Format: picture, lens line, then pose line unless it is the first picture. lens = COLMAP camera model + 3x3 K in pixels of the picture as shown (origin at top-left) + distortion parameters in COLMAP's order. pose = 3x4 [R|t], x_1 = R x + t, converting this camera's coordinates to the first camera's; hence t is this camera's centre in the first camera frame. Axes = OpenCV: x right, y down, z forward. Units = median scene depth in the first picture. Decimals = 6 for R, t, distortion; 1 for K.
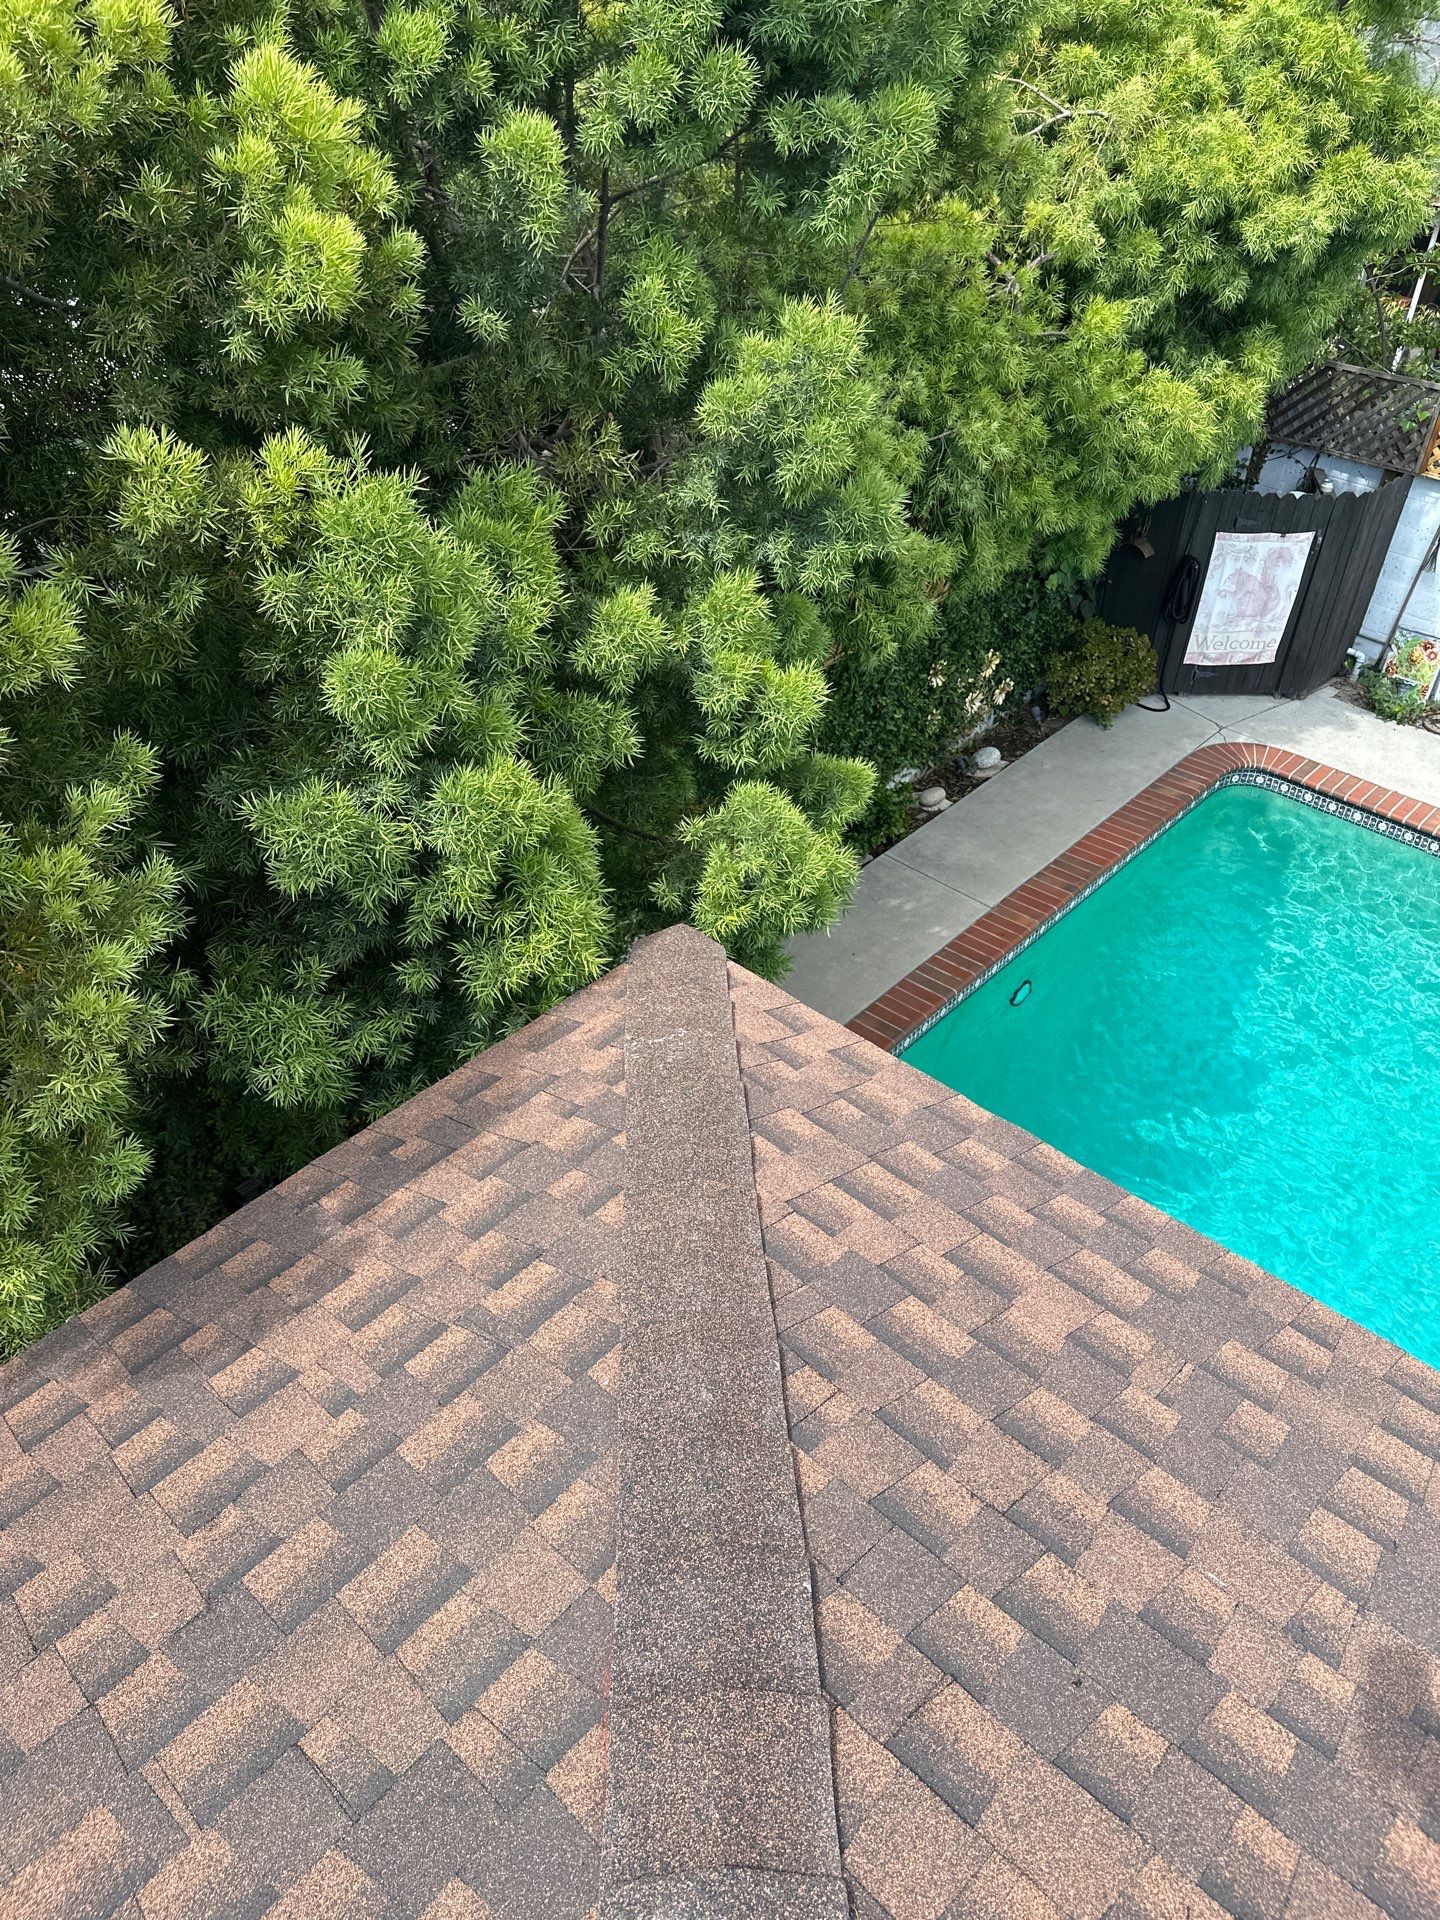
lens RADIAL K [[1350.0, 0, 687.5], [0, 1350.0, 846.2], [0, 0, 1]] dist [0.046802, -0.051690]
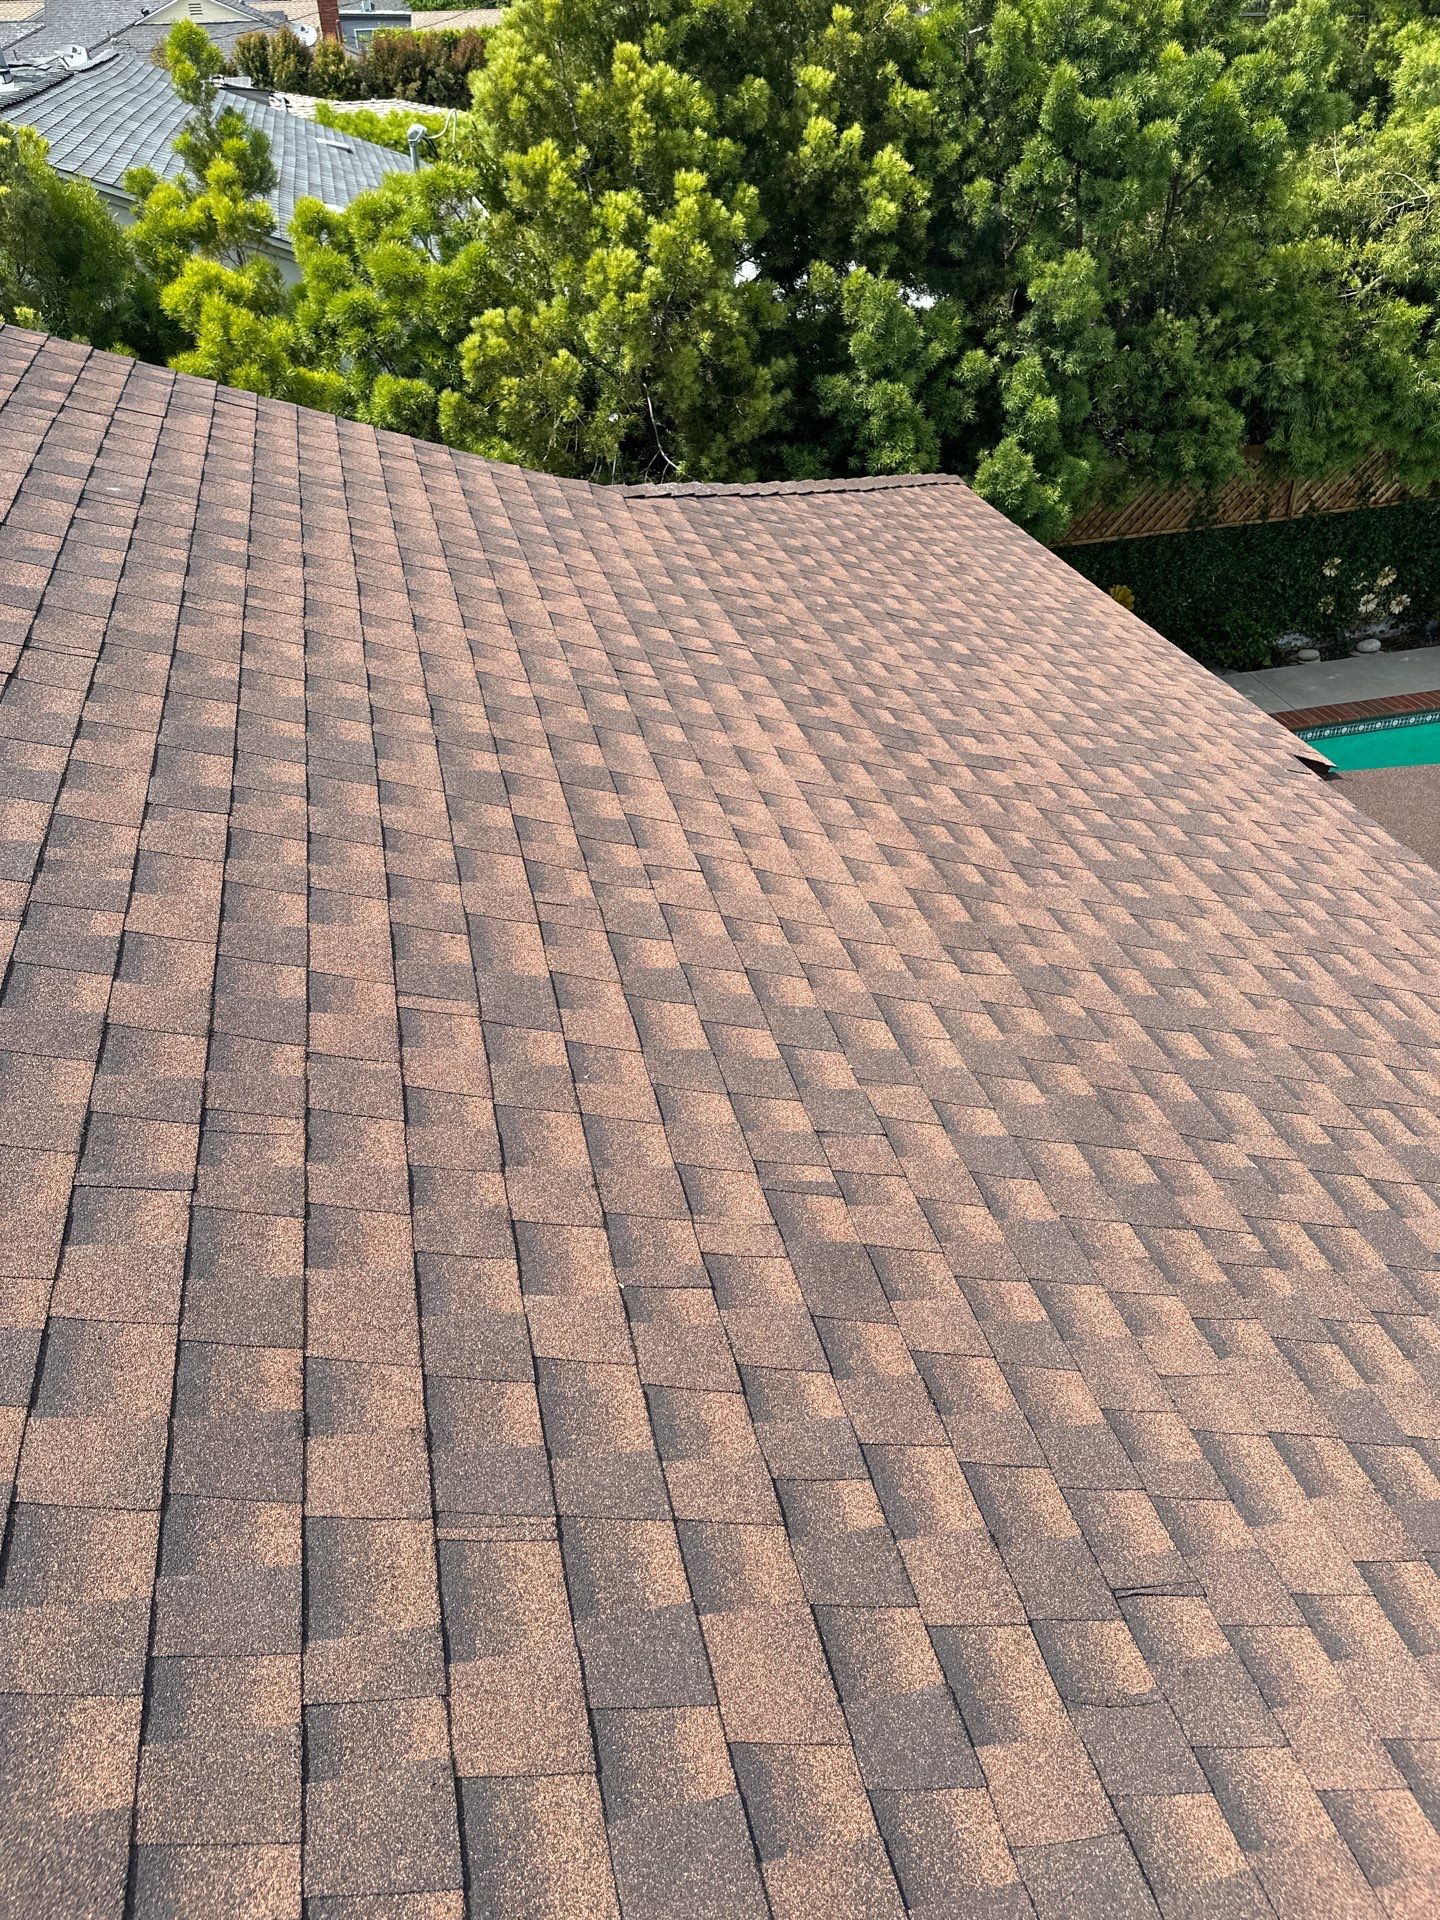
lens RADIAL K [[1350.0, 0, 716.9], [0, 1350.0, 945.1], [0, 0, 1]] dist [0.046802, -0.051690]
pose [[0.828283, 0.307780, -0.468208, 0.550606], [-0.298068, 0.949610, 0.096935, 0.392688], [0.474450, 0.059269, 0.878285, -0.745038]]
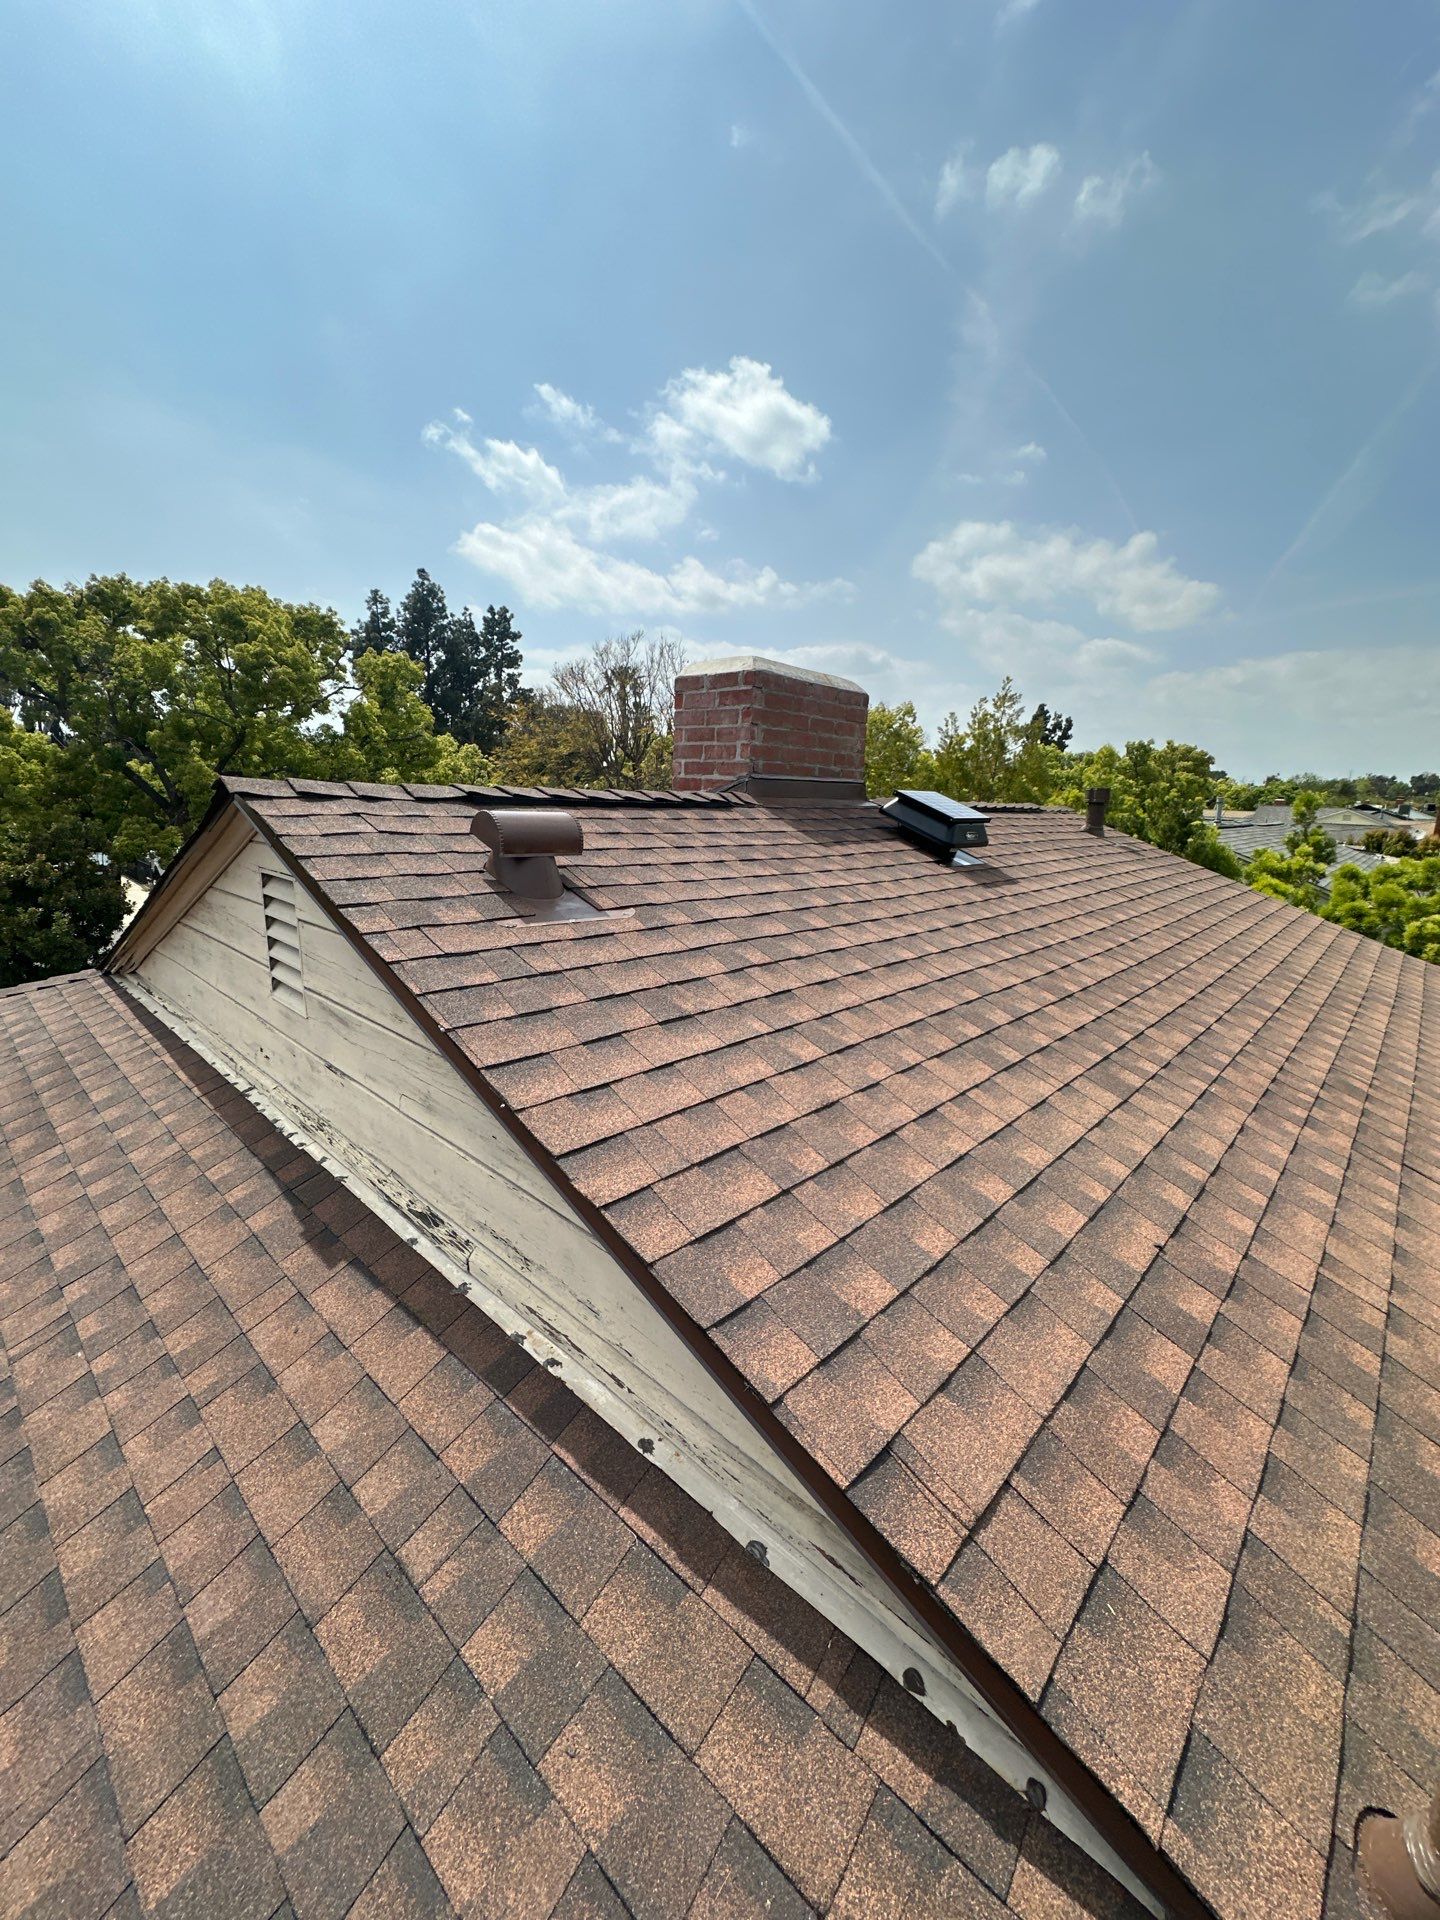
lens RADIAL K [[768.4, 0, 713.1], [0, 768.4, 951.9], [0, 0, 1]] dist [-0.002015, 0.001665]
pose [[-0.021049, 0.199741, -0.979623, 0.898440], [-0.603375, 0.778744, 0.171747, 0.572247], [0.797180, 0.594695, 0.104127, -0.858059]]
